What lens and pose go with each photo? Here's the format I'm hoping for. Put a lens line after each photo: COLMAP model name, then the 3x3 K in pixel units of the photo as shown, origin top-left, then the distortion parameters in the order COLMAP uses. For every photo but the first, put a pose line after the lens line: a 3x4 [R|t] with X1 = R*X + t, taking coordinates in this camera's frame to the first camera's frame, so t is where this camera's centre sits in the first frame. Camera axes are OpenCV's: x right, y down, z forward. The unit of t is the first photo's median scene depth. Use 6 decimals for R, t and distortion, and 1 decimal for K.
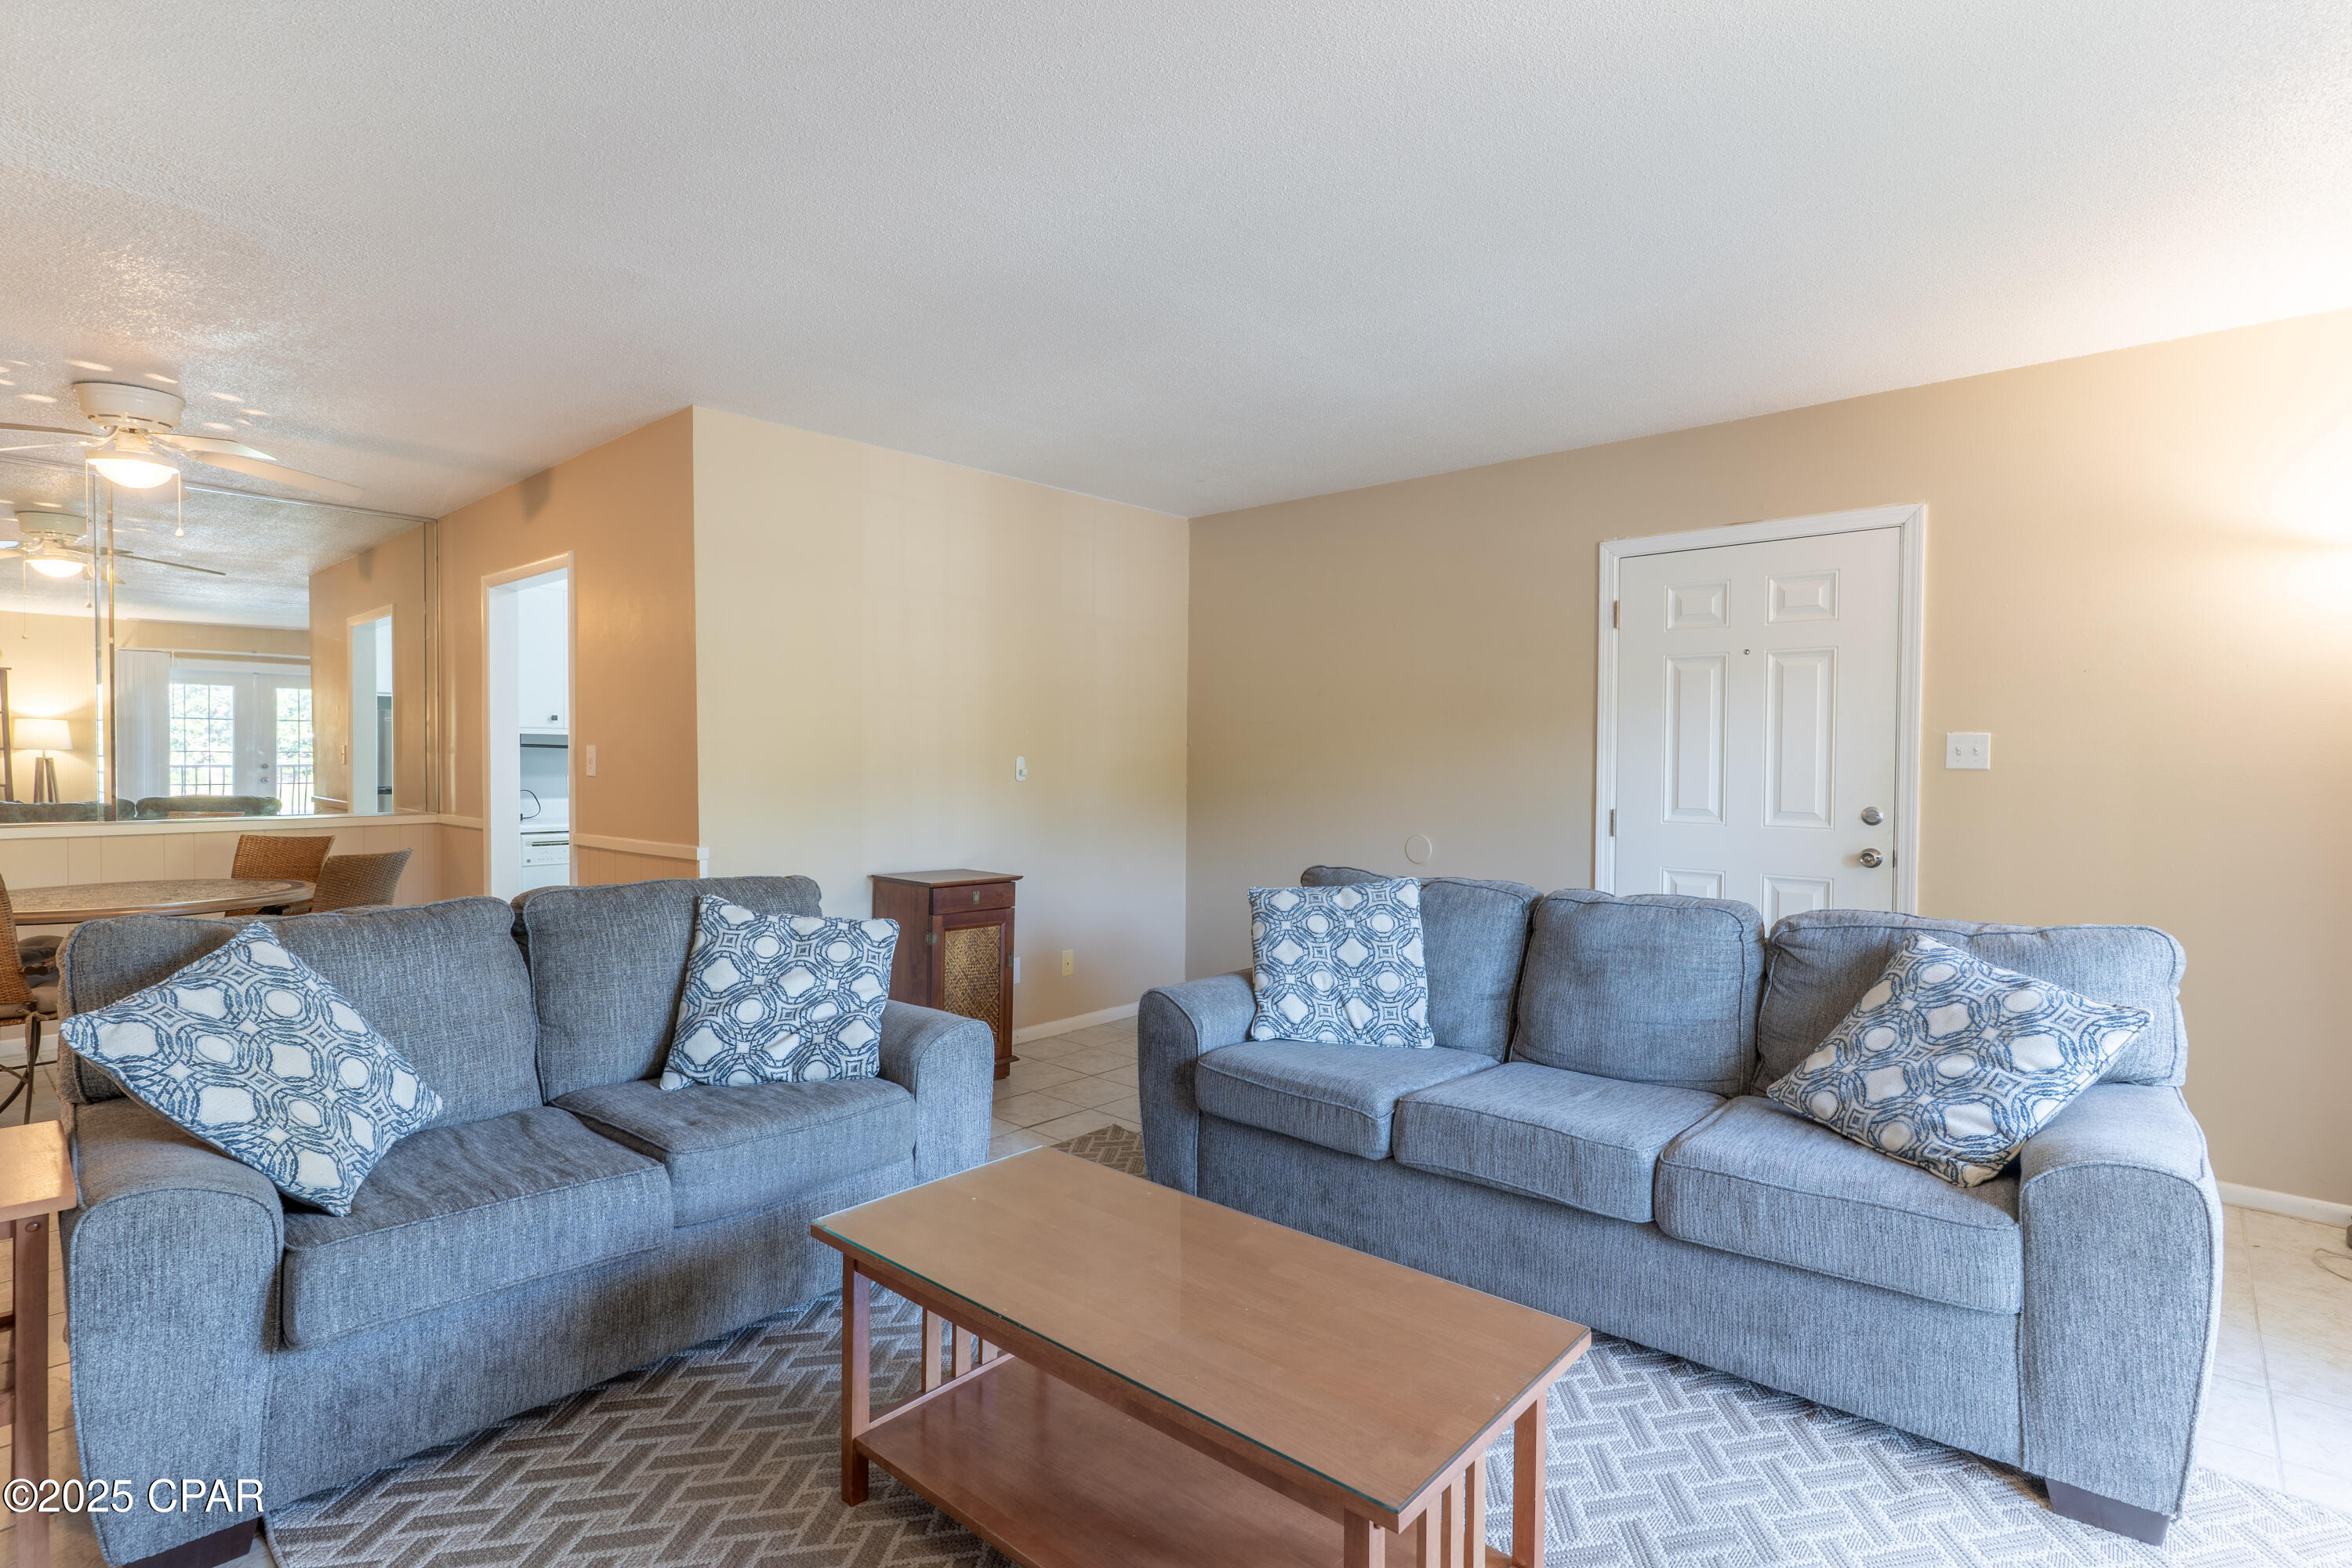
lens RADIAL K [[1157.4, 0, 1175.7], [0, 1157.4, 772.0], [0, 0, 1]] dist [-0.000725, -0.000444]
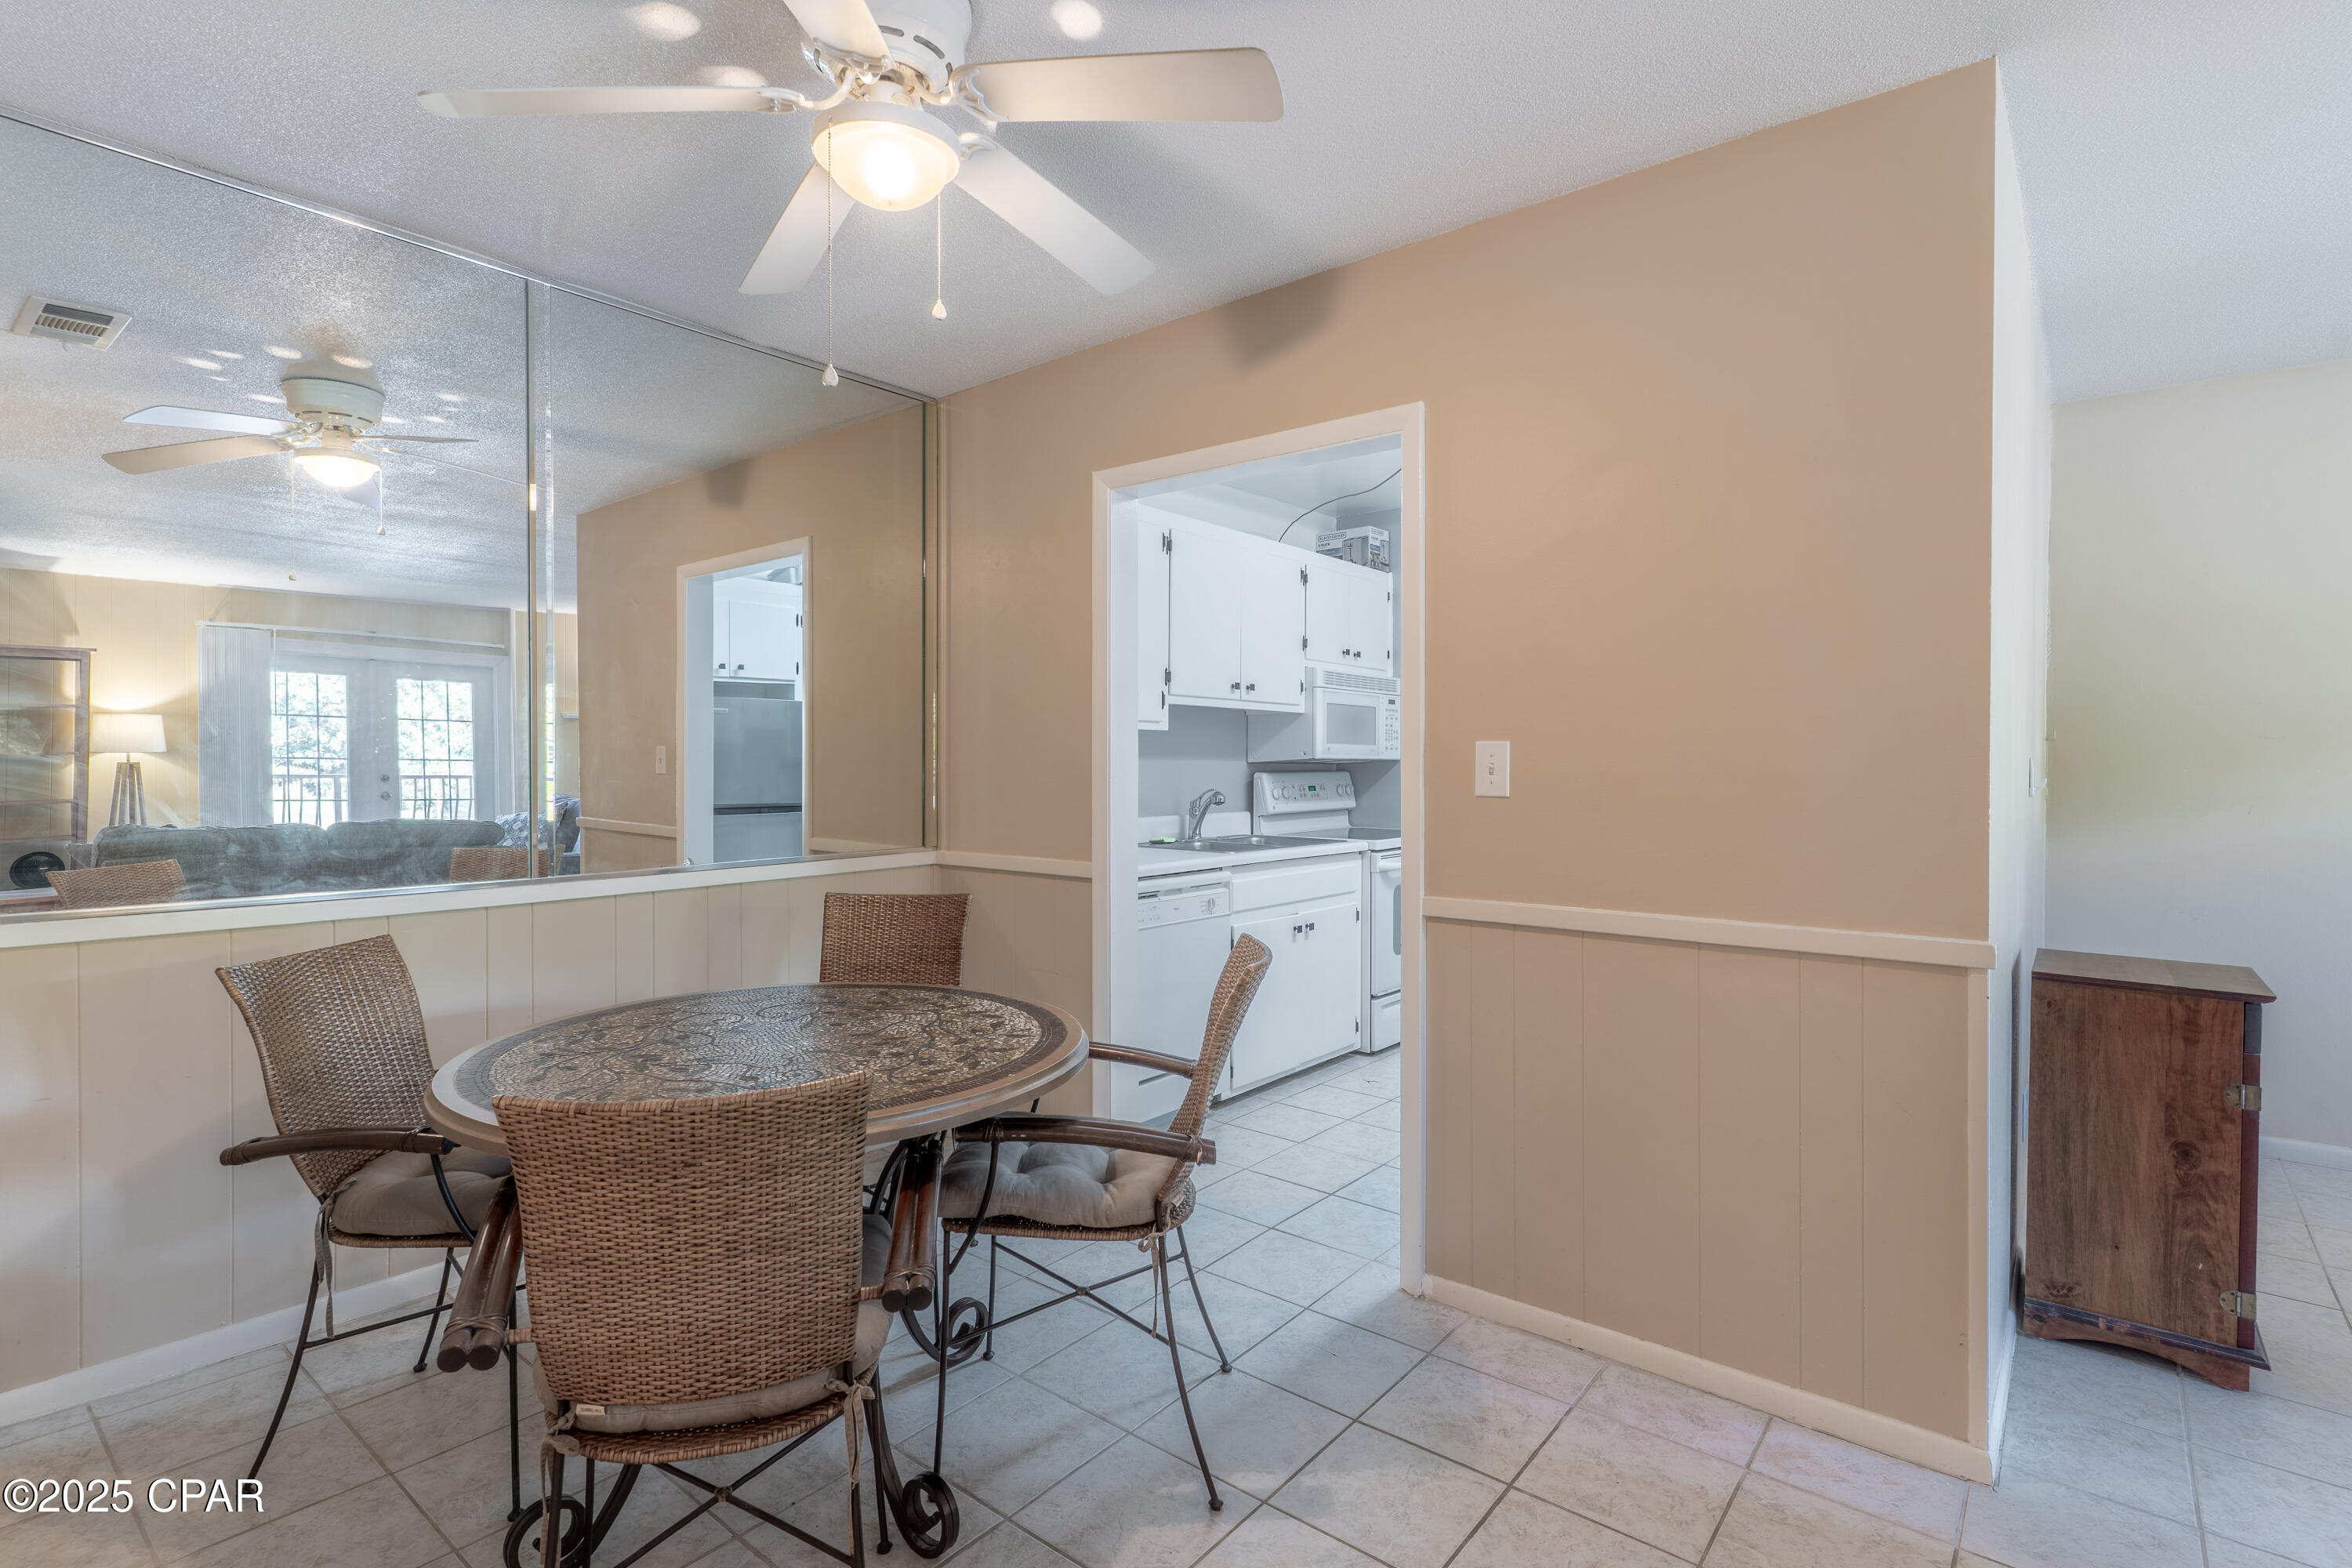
lens RADIAL K [[1157.4, 0, 1175.7], [0, 1157.4, 772.0], [0, 0, 1]] dist [-0.000725, -0.000444]
pose [[0.999050, 0.003321, 0.043447, -0.616407], [-0.002897, 0.999948, -0.009805, -0.002361], [-0.043477, 0.009670, 0.999008, 0.396019]]
